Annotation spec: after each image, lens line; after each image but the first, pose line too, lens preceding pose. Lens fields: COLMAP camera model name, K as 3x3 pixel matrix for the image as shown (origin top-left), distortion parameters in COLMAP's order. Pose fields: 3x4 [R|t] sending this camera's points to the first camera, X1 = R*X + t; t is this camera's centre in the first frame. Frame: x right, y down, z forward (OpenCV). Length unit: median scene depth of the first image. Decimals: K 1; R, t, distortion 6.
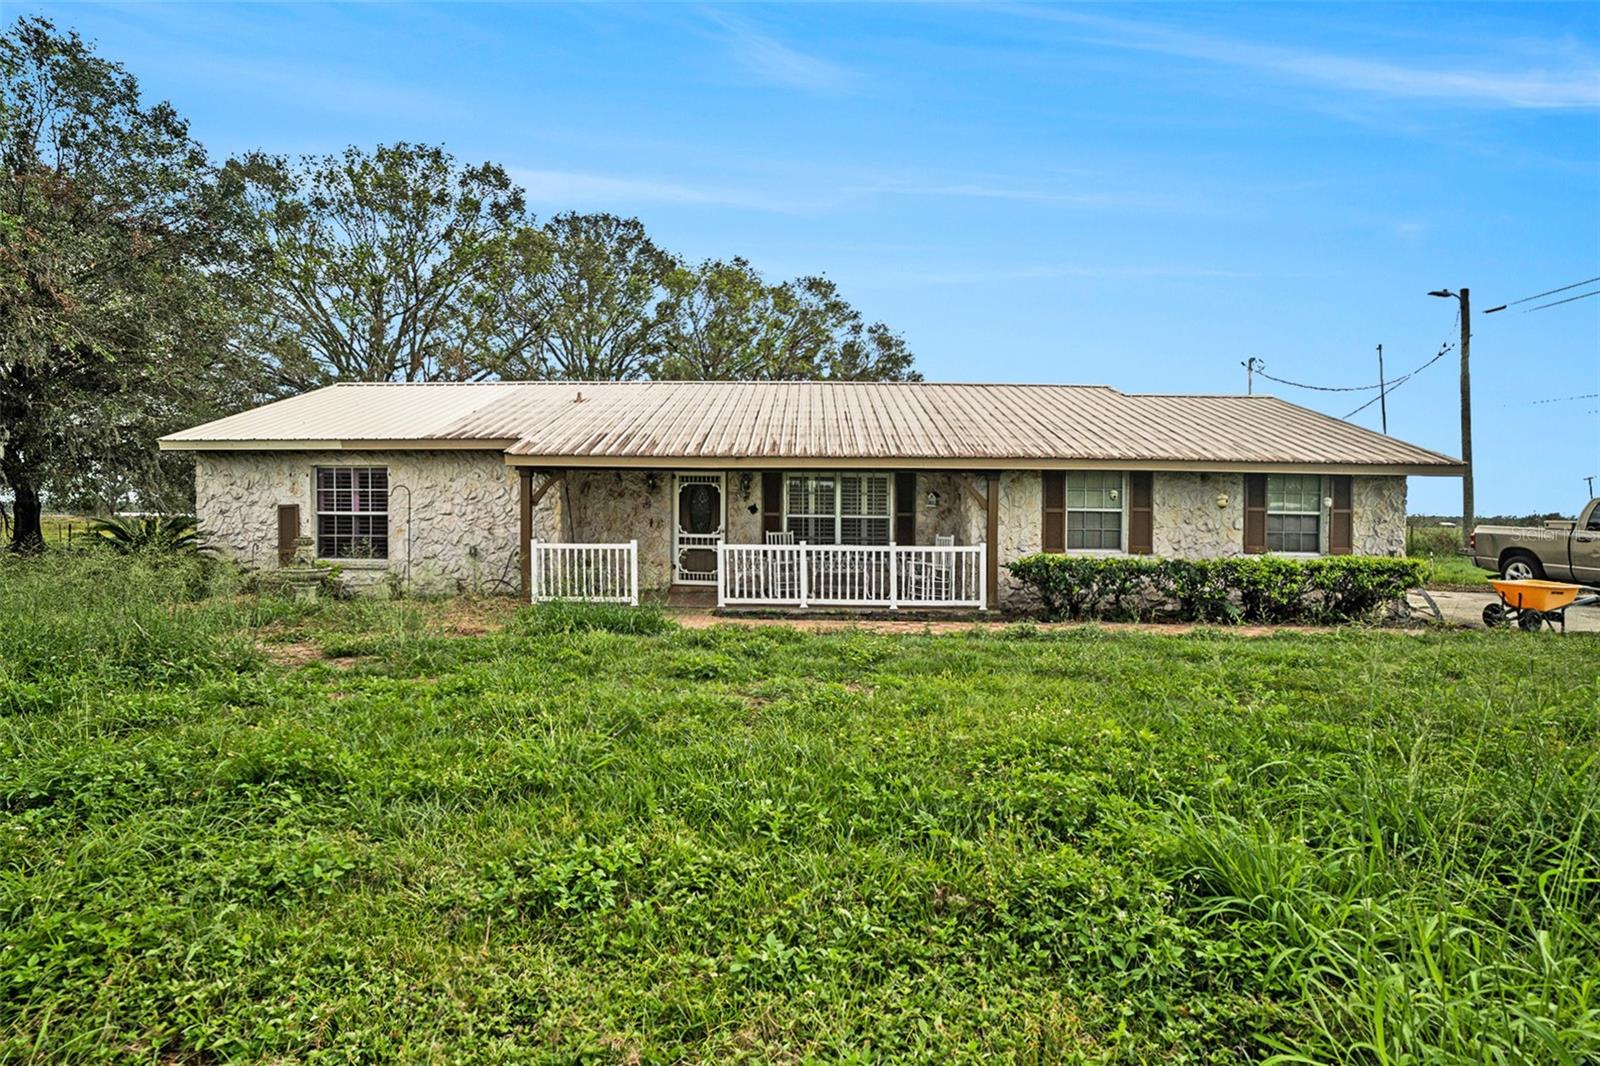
lens RADIAL K [[811.5, 0, 768.4], [0, 811.5, 561.4], [0, 0, 1]] dist [-0.069389, 0.028250]
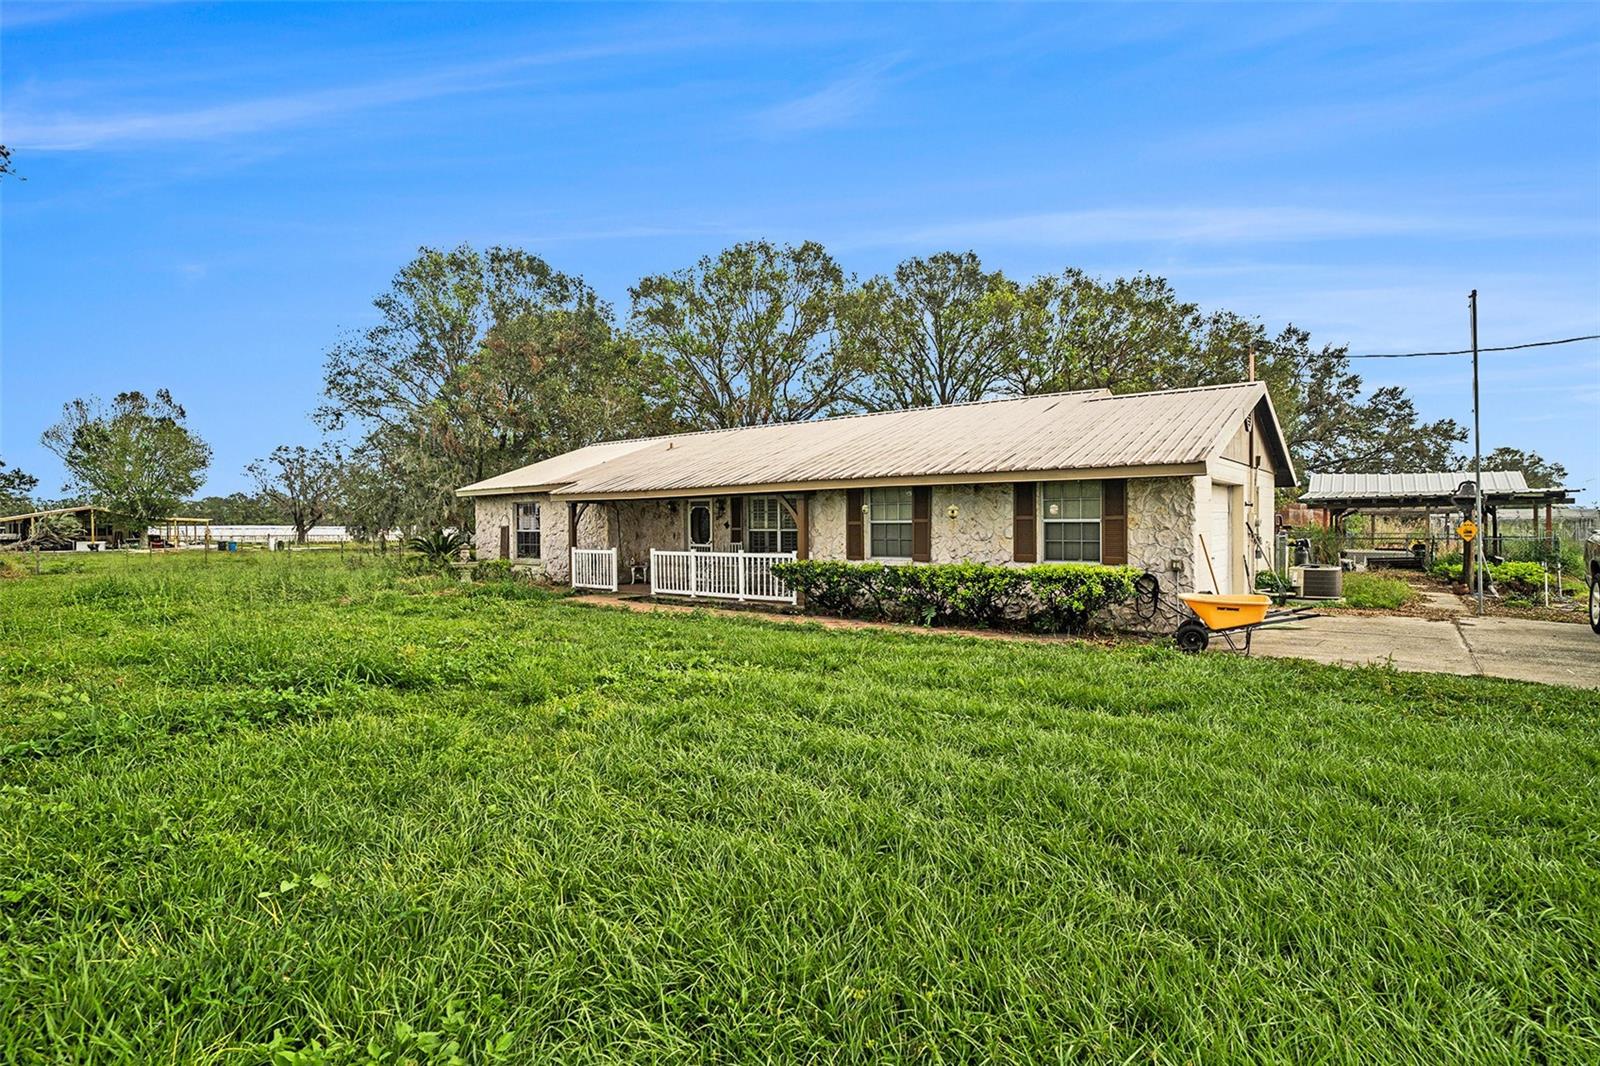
lens RADIAL K [[811.5, 0, 745.0], [0, 811.5, 538.7], [0, 0, 1]] dist [-0.069389, 0.028250]
pose [[0.774196, -0.003835, -0.632934, 0.892425], [-0.025216, 0.999001, -0.036896, 0.005713], [0.632443, 0.044525, 0.773326, -0.004059]]
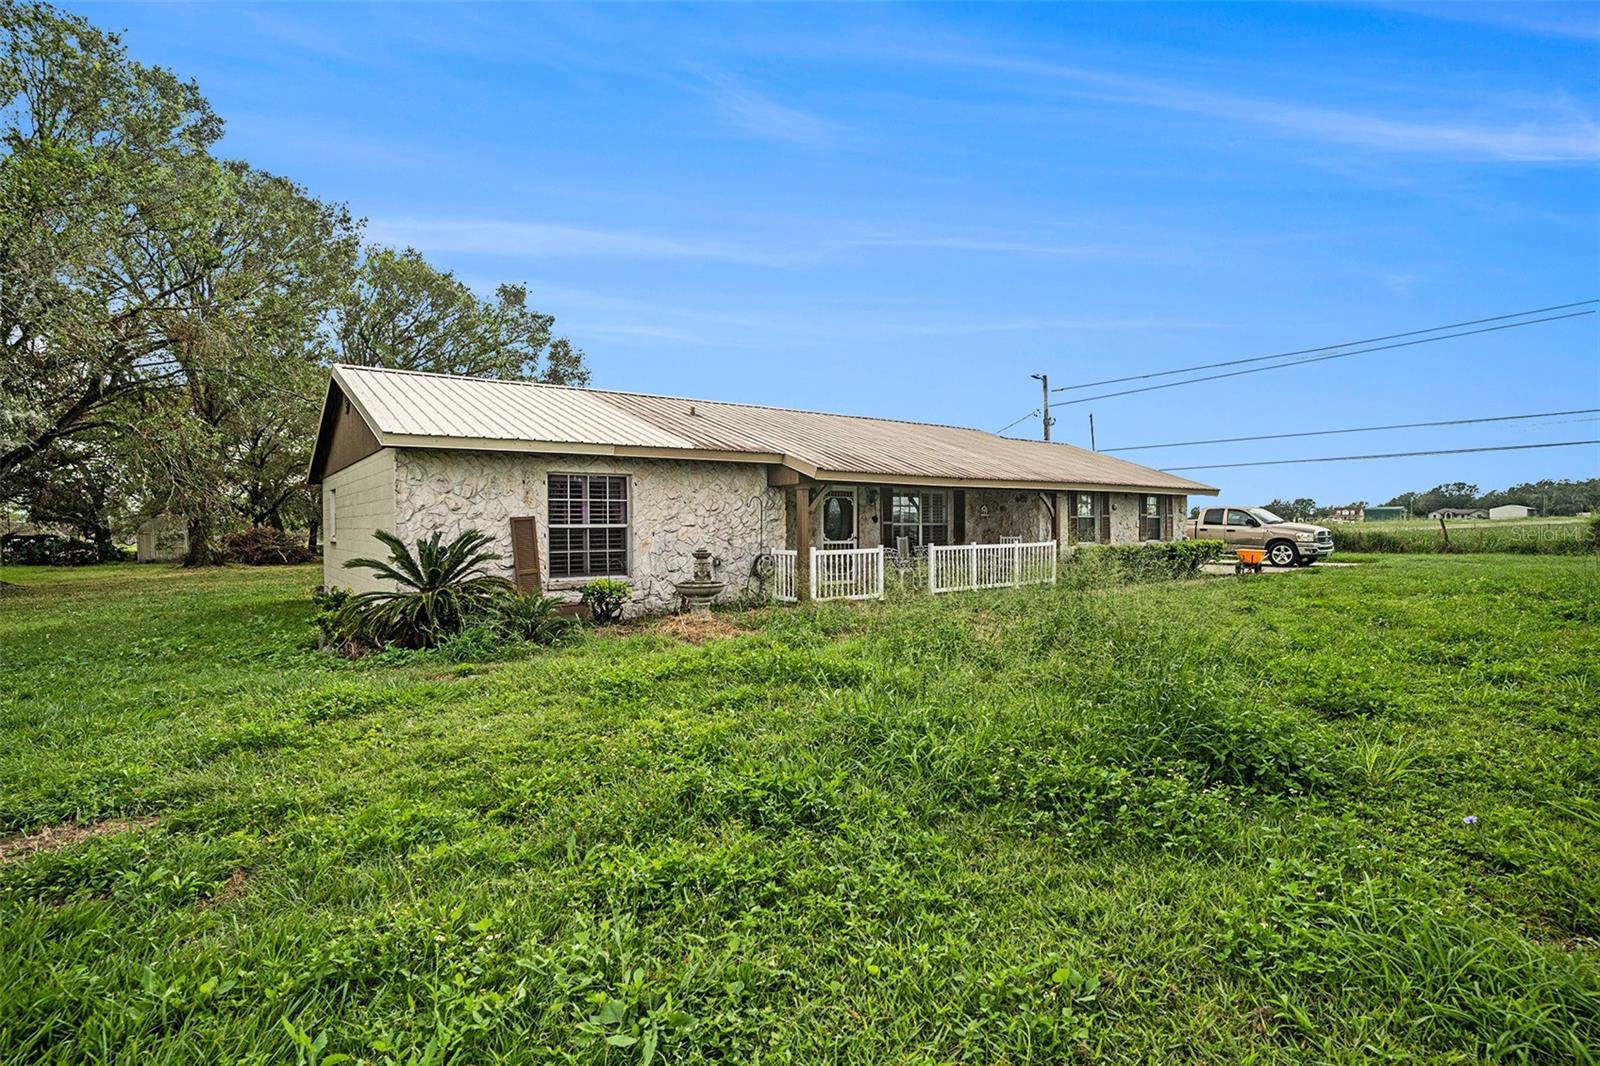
lens RADIAL K [[811.5, 0, 792.4], [0, 811.5, 529.5], [0, 0, 1]] dist [-0.069389, 0.028250]
pose [[0.765638, -0.017757, 0.643026, -0.944360], [0.052116, 0.998045, -0.034493, -0.013750], [-0.641157, 0.059921, 0.765067, 0.163845]]
